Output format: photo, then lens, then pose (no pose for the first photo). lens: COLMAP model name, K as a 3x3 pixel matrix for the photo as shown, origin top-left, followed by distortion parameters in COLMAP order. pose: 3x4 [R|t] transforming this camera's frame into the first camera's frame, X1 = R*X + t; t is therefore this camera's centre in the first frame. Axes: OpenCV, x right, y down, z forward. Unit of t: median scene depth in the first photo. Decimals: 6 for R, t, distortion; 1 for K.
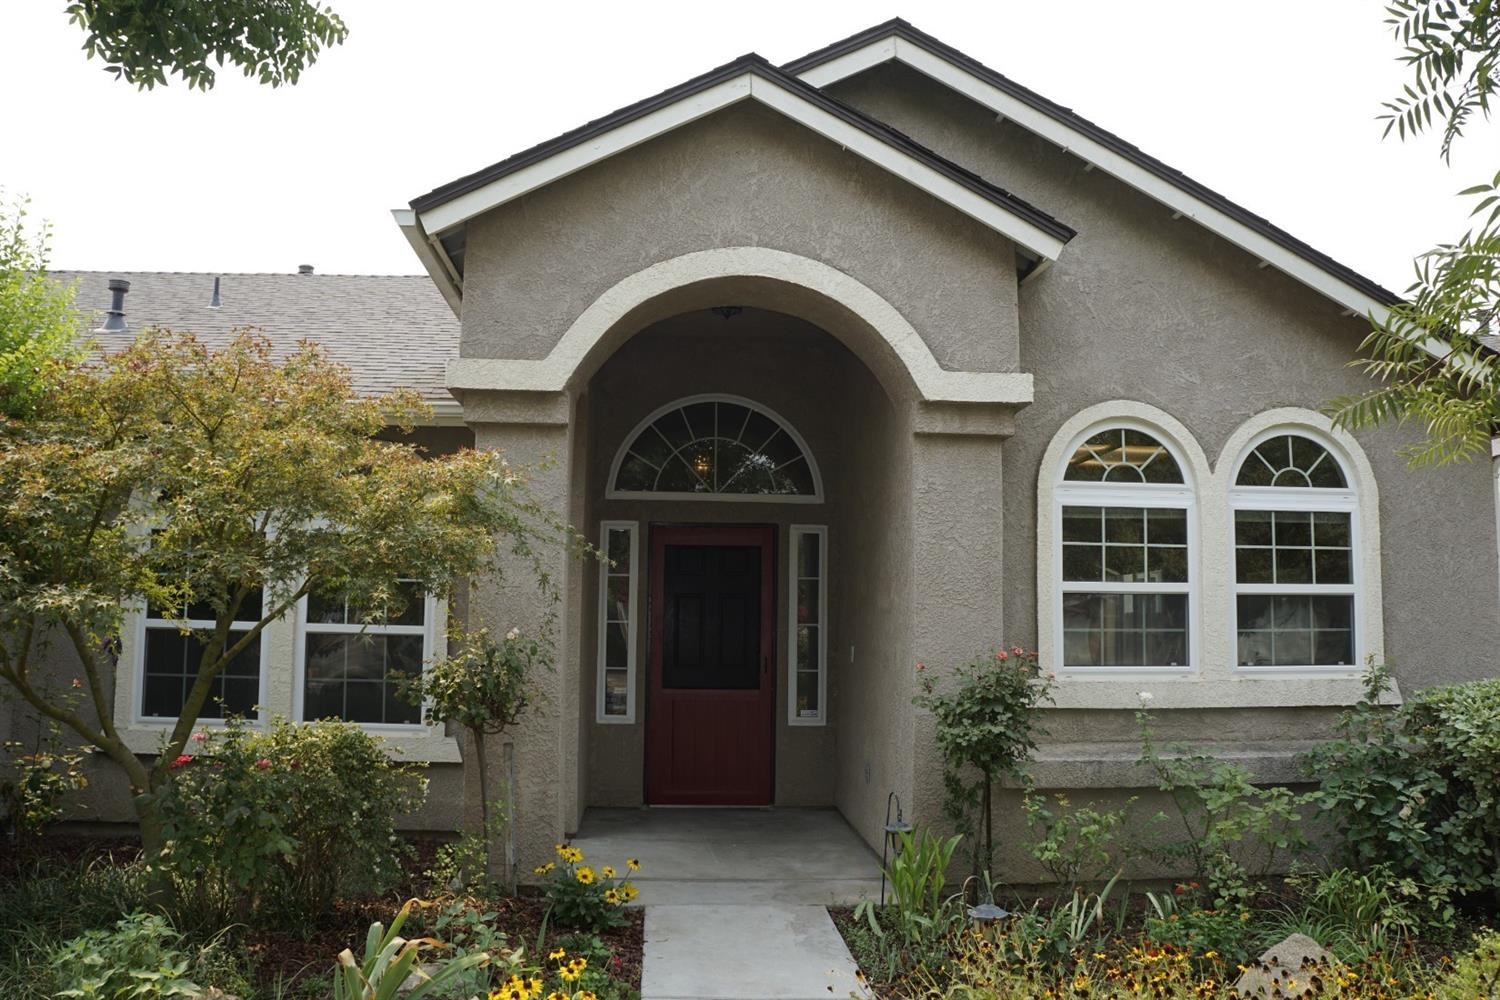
lens RADIAL K [[1167.4, 0, 750.0], [0, 1167.4, 500.0], [0, 0, 1]] dist [-0.183359, 0.140536]
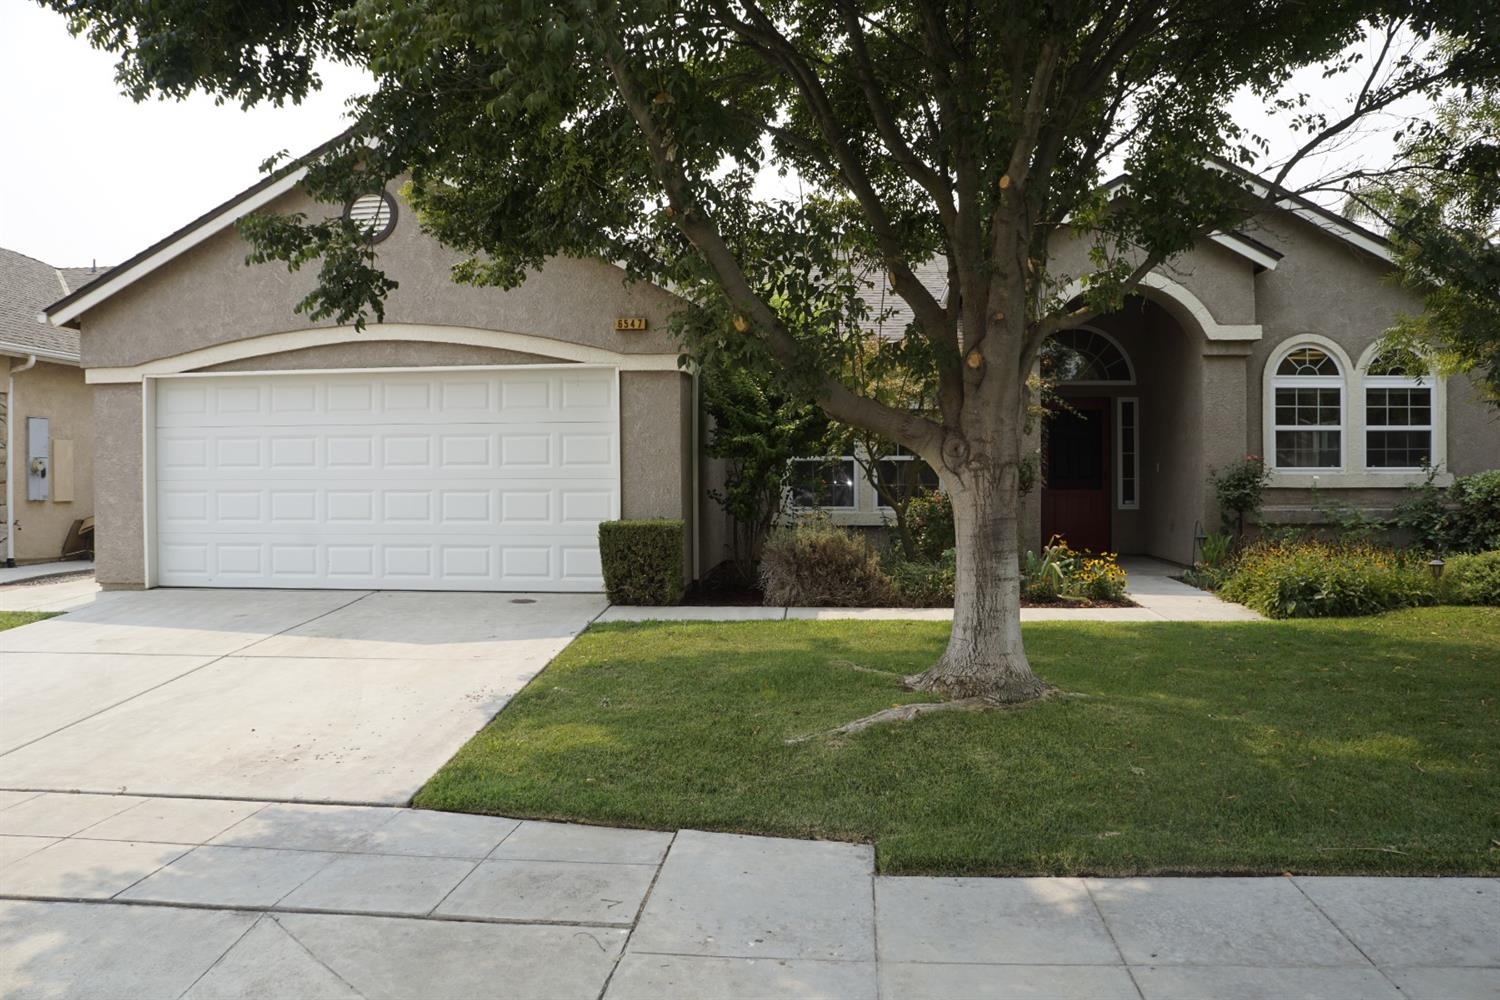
lens RADIAL K [[1167.4, 0, 750.0], [0, 1167.4, 500.0], [0, 0, 1]] dist [-0.183359, 0.140536]
pose [[0.986563, -0.015775, -0.162618, -0.318159], [0.034965, 0.992654, 0.115827, -0.060871], [0.159596, -0.119957, 0.979867, -1.101439]]
